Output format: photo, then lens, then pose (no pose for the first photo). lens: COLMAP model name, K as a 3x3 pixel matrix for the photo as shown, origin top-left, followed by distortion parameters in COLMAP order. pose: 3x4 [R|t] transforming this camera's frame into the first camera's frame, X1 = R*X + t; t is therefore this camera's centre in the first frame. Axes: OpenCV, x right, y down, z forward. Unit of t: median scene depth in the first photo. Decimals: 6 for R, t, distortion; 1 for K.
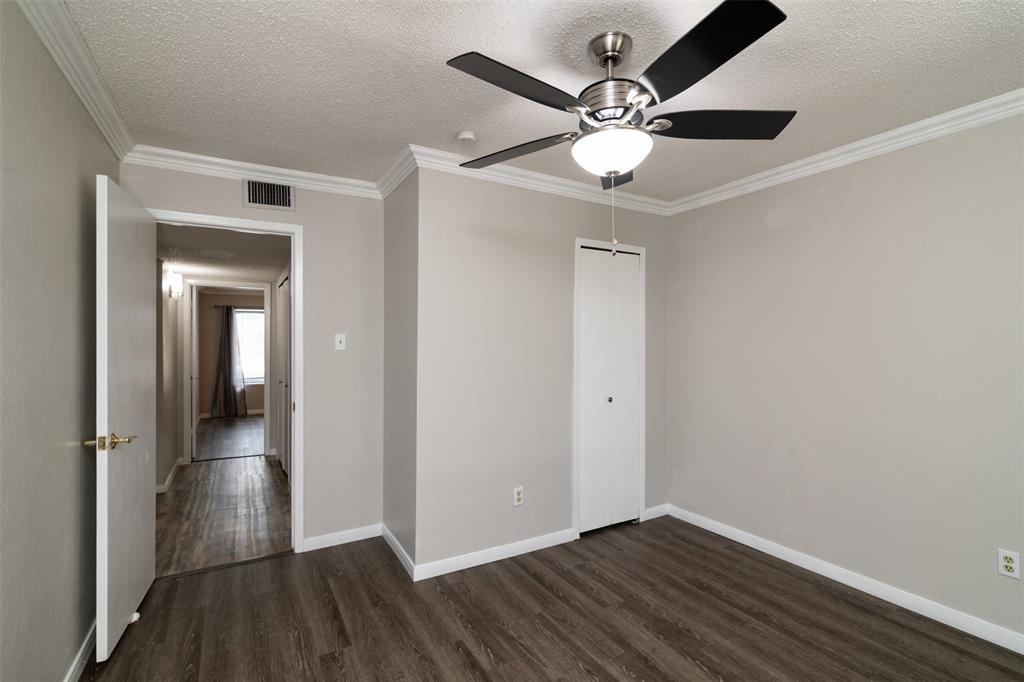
lens RADIAL K [[470.3, 0, 502.8], [0, 470.3, 339.2], [0, 0, 1]] dist [0.003483, 0.000542]
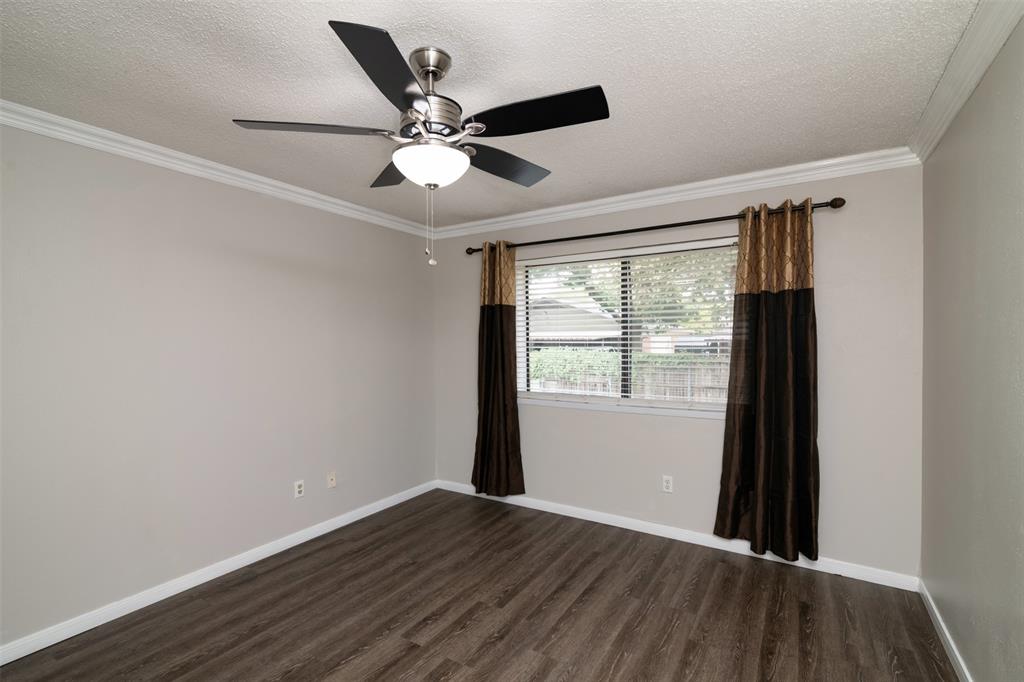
lens RADIAL K [[470.3, 0, 519.2], [0, 470.3, 349.2], [0, 0, 1]] dist [0.003483, 0.000542]
pose [[-0.492798, -0.001264, 0.870143, -0.566381], [0.004928, 0.999979, 0.004244, 0.010561], [-0.870130, 0.006380, -0.492781, 1.012849]]
